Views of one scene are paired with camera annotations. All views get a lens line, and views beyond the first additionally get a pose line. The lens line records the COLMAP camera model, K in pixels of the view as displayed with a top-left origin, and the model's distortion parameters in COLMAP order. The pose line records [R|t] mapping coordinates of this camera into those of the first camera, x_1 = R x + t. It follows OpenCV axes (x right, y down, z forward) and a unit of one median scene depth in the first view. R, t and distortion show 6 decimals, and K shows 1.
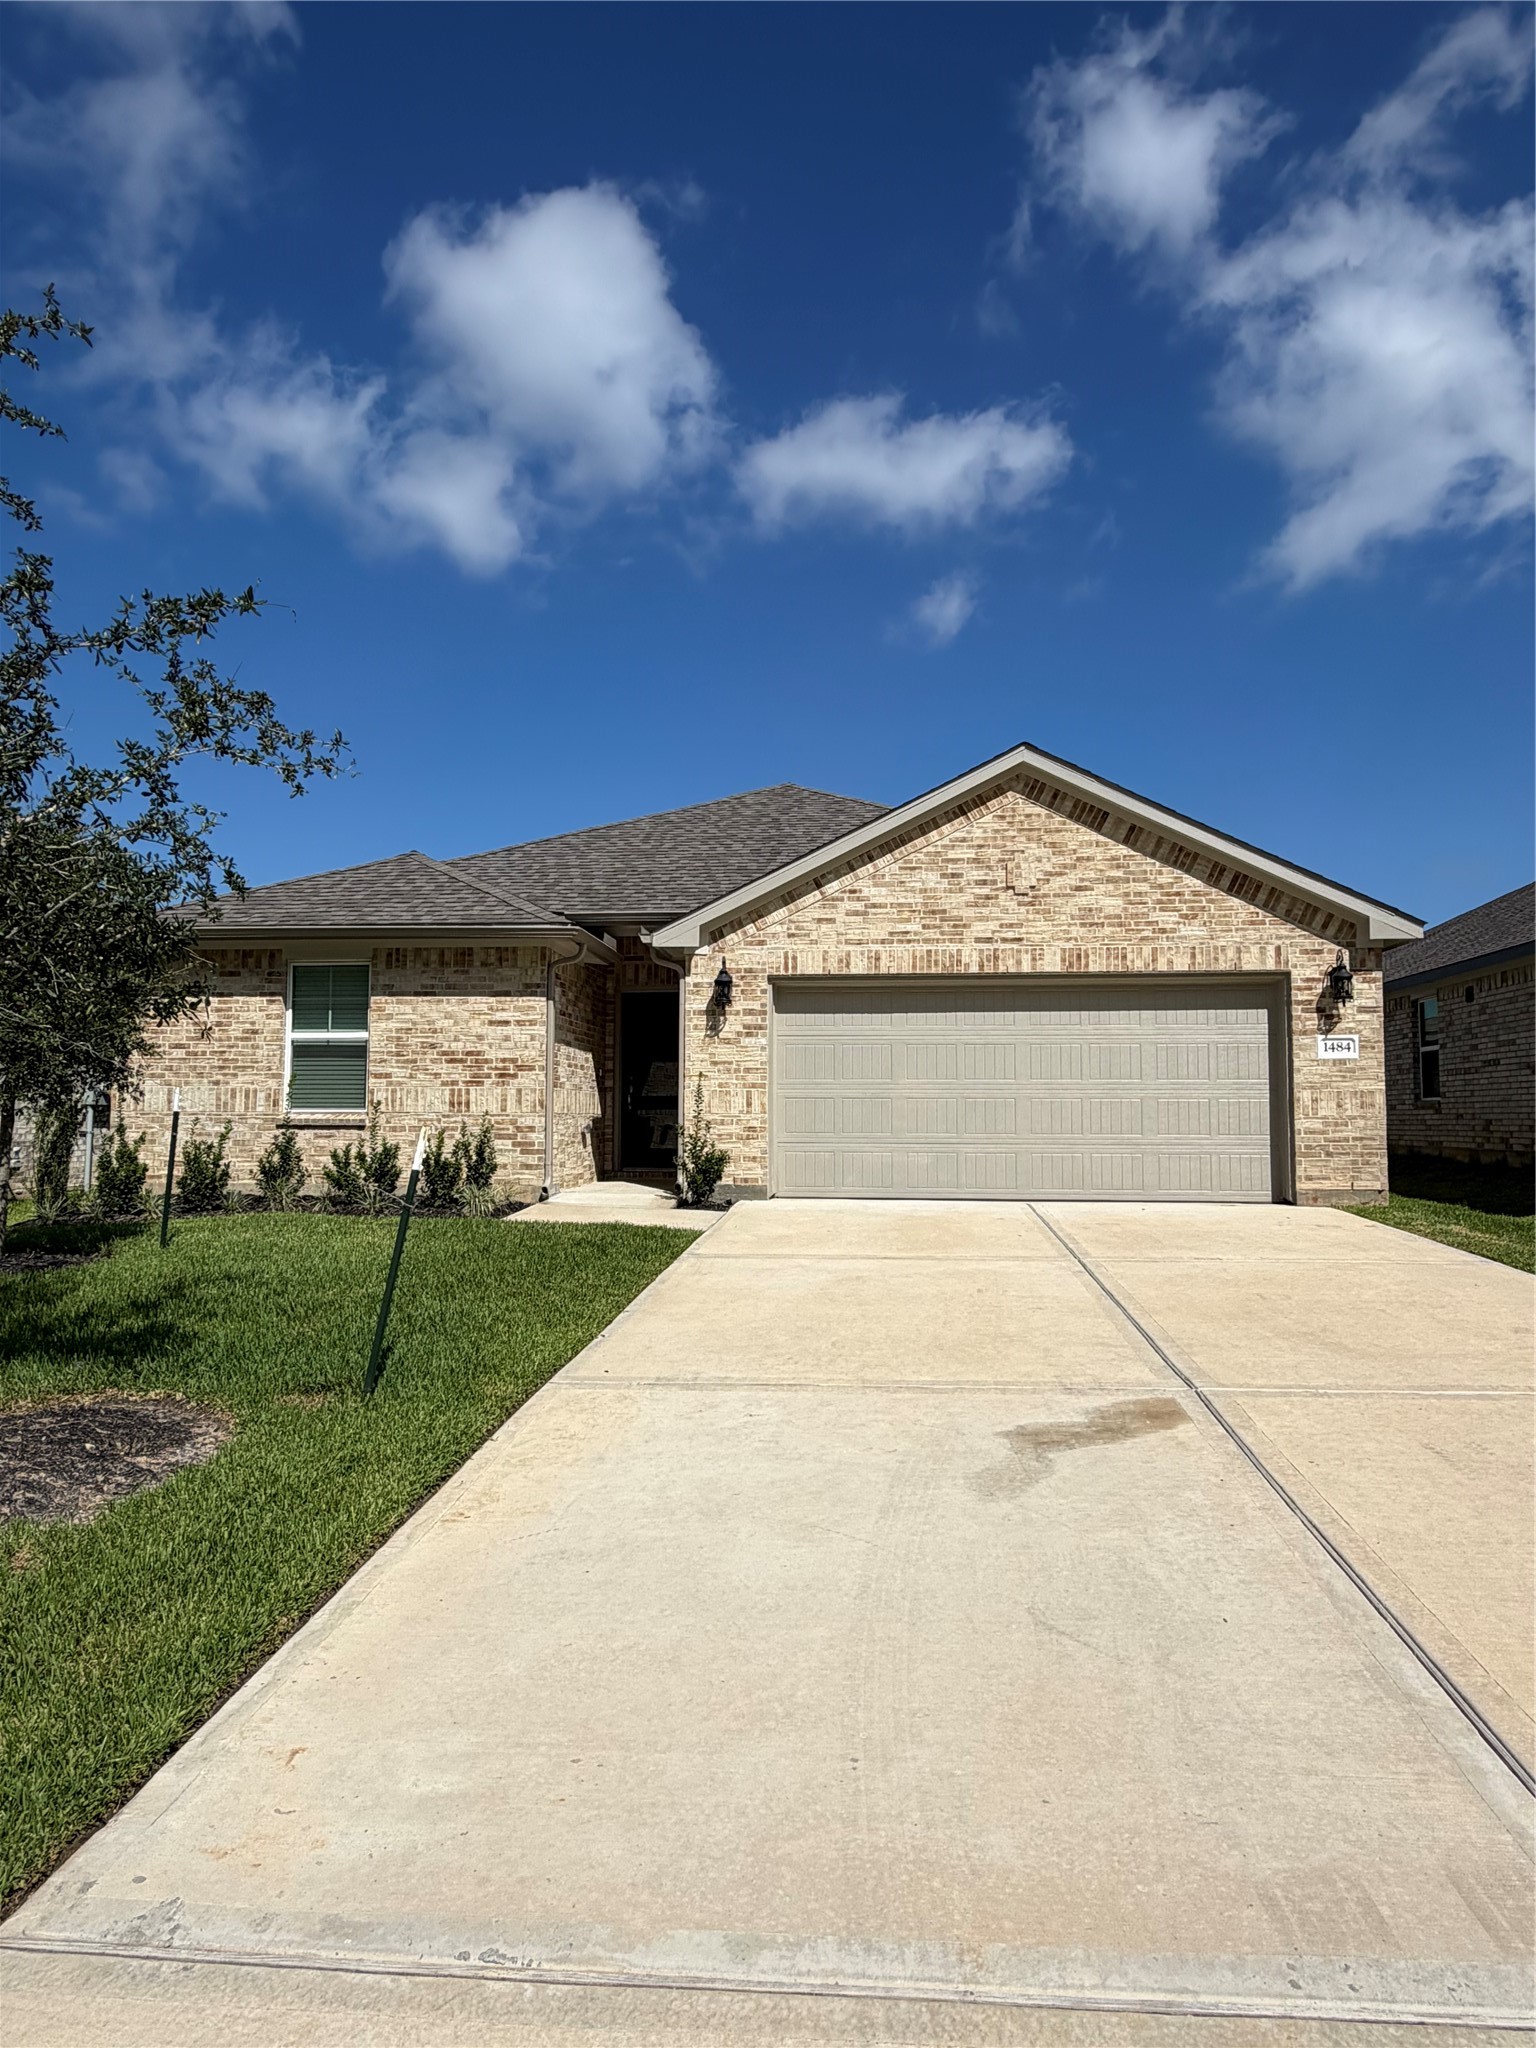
lens RADIAL K [[1242.6, 0, 768.0], [0, 1242.6, 1024.0], [0, 0, 1]] dist [-0.000896, 0.001468]
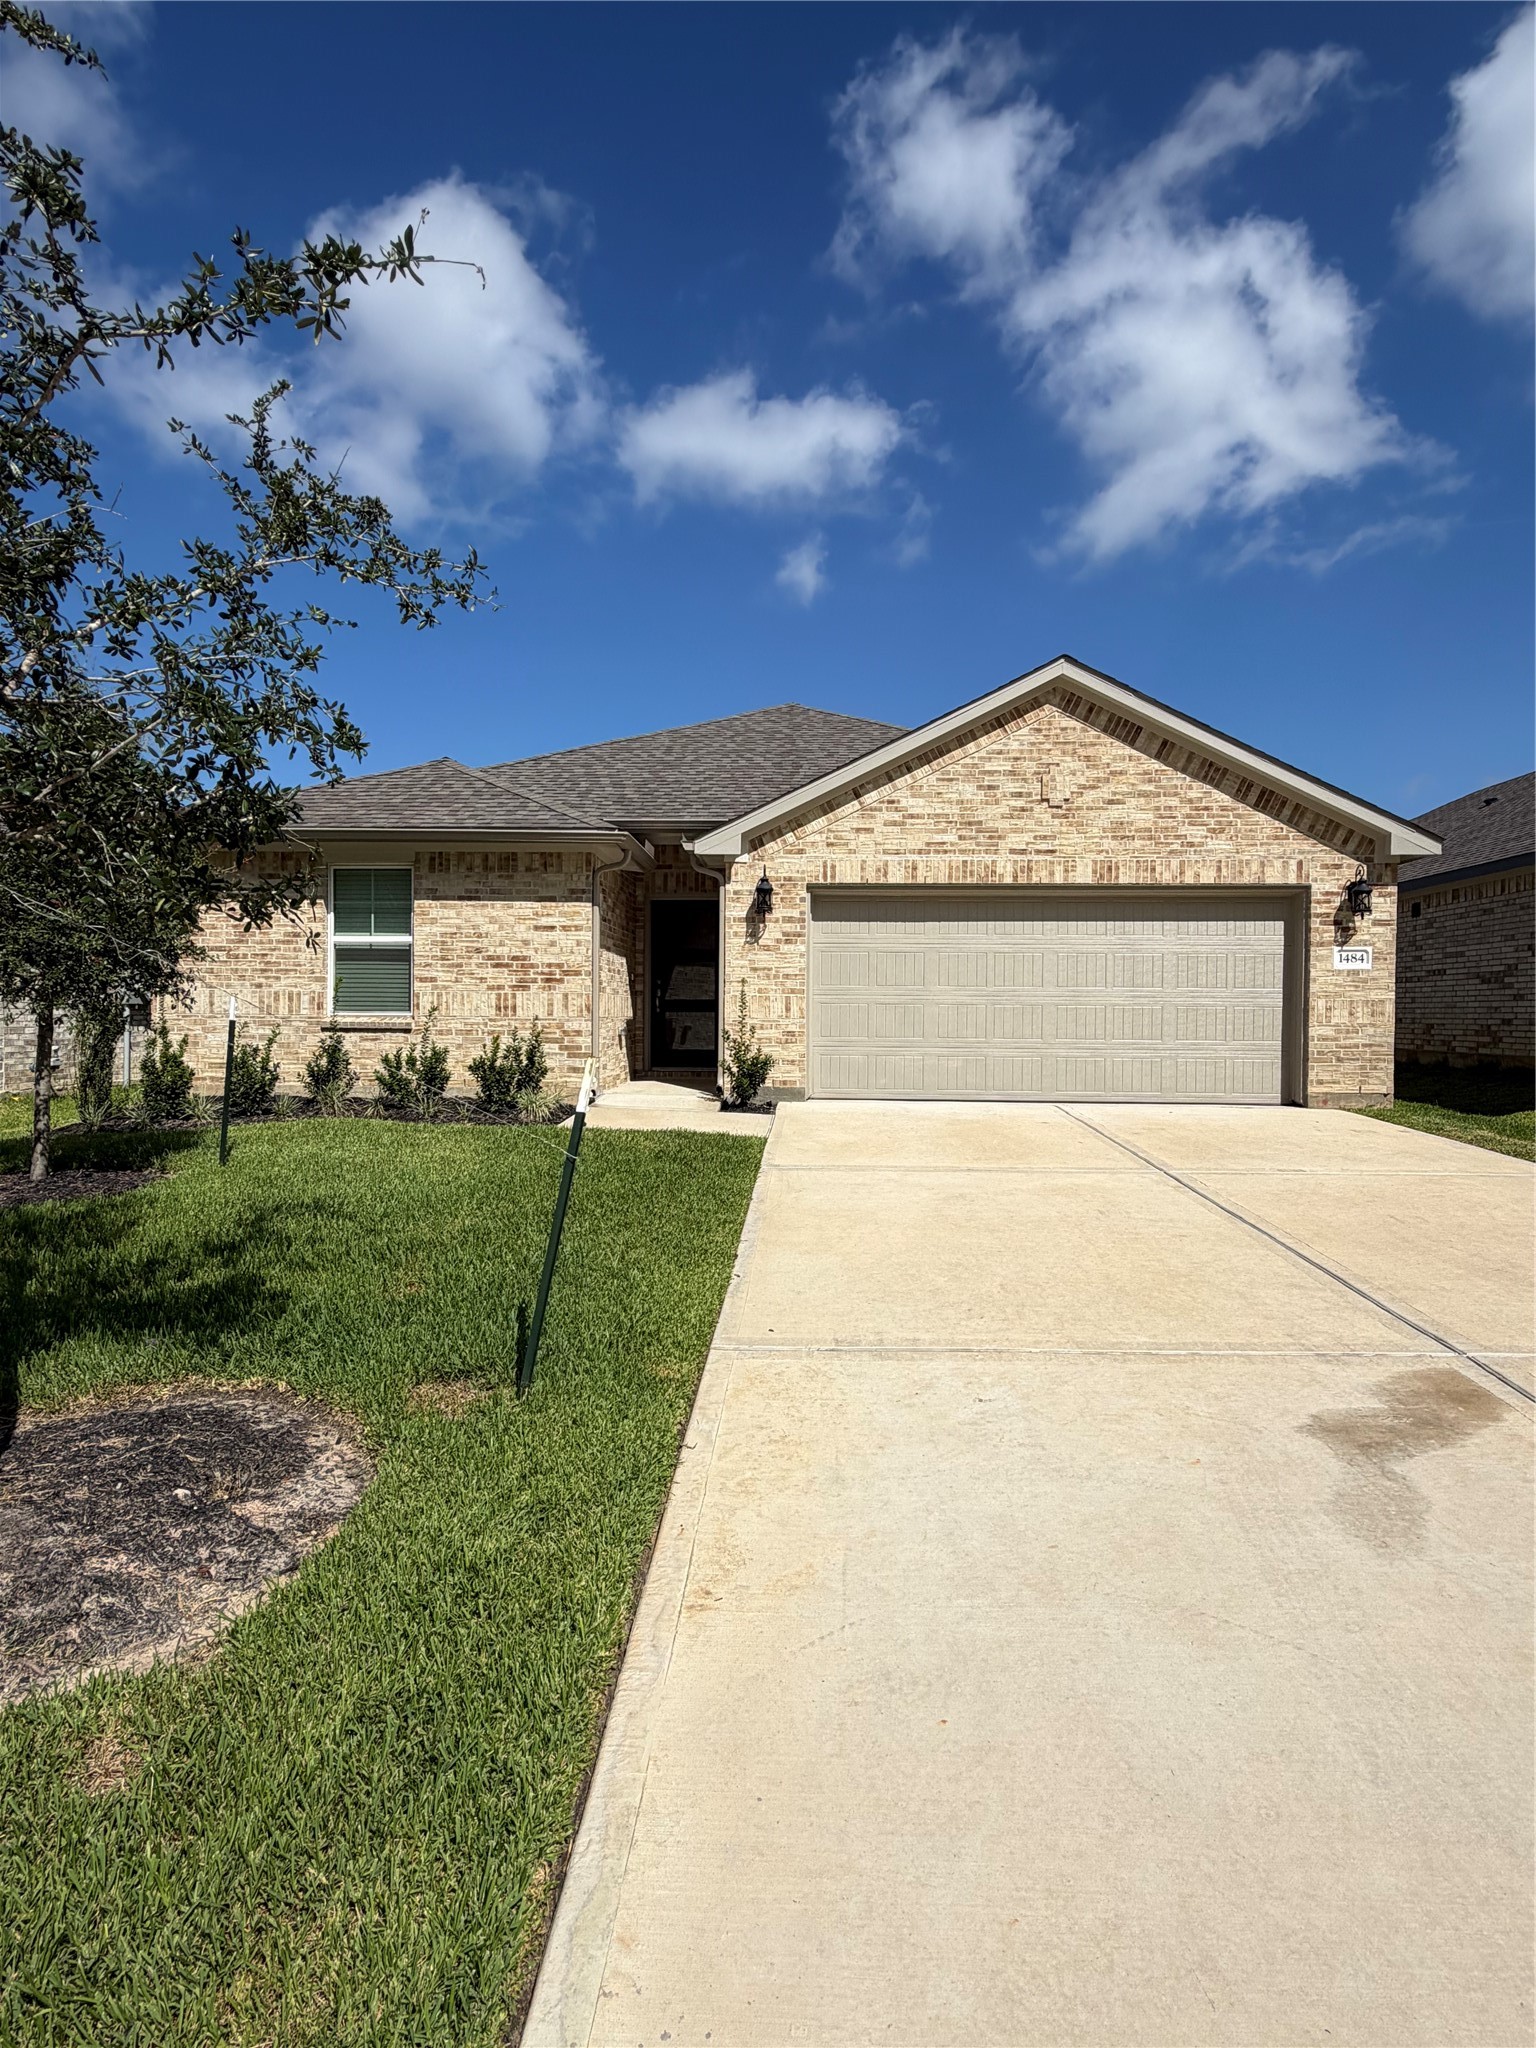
lens RADIAL K [[1055.4, 0, 768.0], [0, 1055.4, 1024.0], [0, 0, 1]] dist [-0.000571, 0.000387]
pose [[0.998590, 0.004109, 0.052928, -0.080015], [-0.008712, 0.996168, 0.087030, 0.000541], [-0.052368, -0.087368, 0.994799, 0.131036]]
